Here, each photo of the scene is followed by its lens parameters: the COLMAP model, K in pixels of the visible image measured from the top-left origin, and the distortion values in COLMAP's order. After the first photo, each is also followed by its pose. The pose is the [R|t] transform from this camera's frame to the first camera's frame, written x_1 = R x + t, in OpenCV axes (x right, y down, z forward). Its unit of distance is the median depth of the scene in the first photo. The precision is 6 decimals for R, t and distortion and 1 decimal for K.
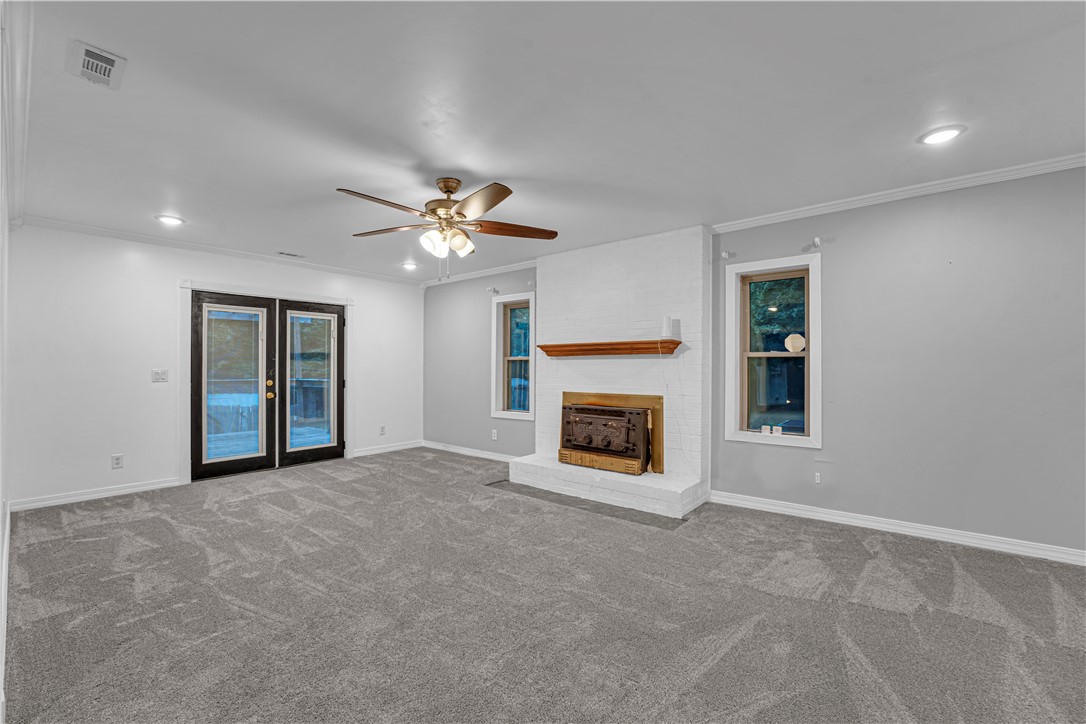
lens RADIAL K [[459.1, 0, 537.9], [0, 459.1, 361.1], [0, 0, 1]] dist [-0.025988, 0.003822]
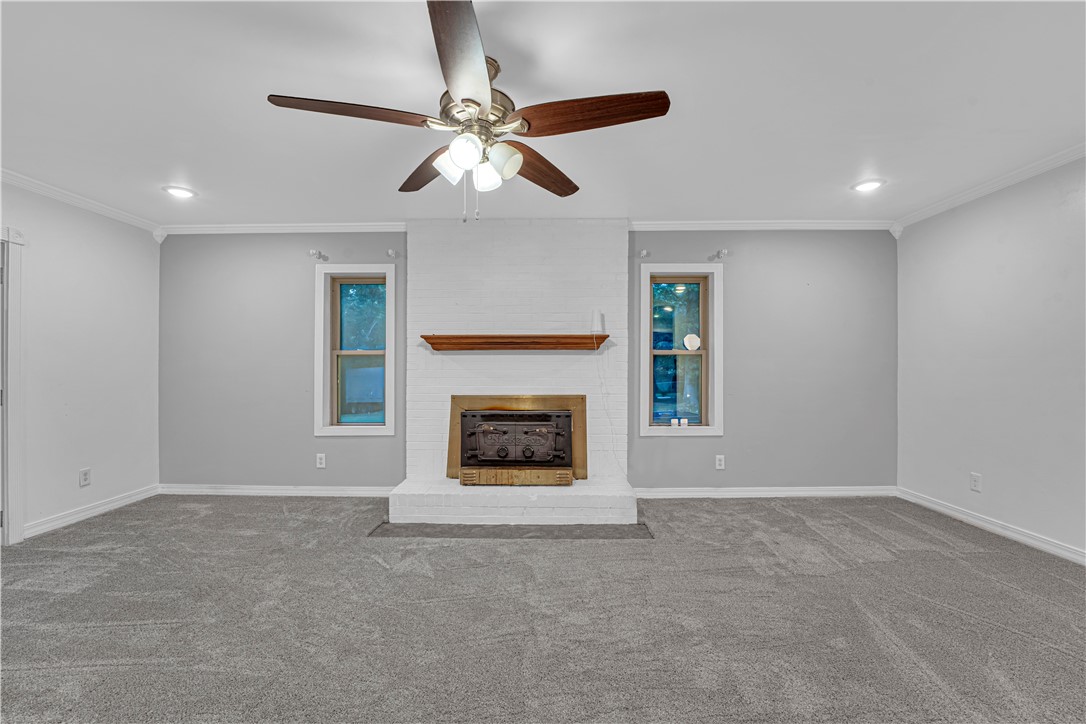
lens RADIAL K [[459.1, 0, 537.9], [0, 459.1, 361.1], [0, 0, 1]] dist [-0.025988, 0.003822]
pose [[0.772352, 0.003011, 0.635188, -0.386750], [-0.006675, 0.999972, 0.003376, 0.004393], [-0.635160, -0.006847, 0.772350, 0.341448]]
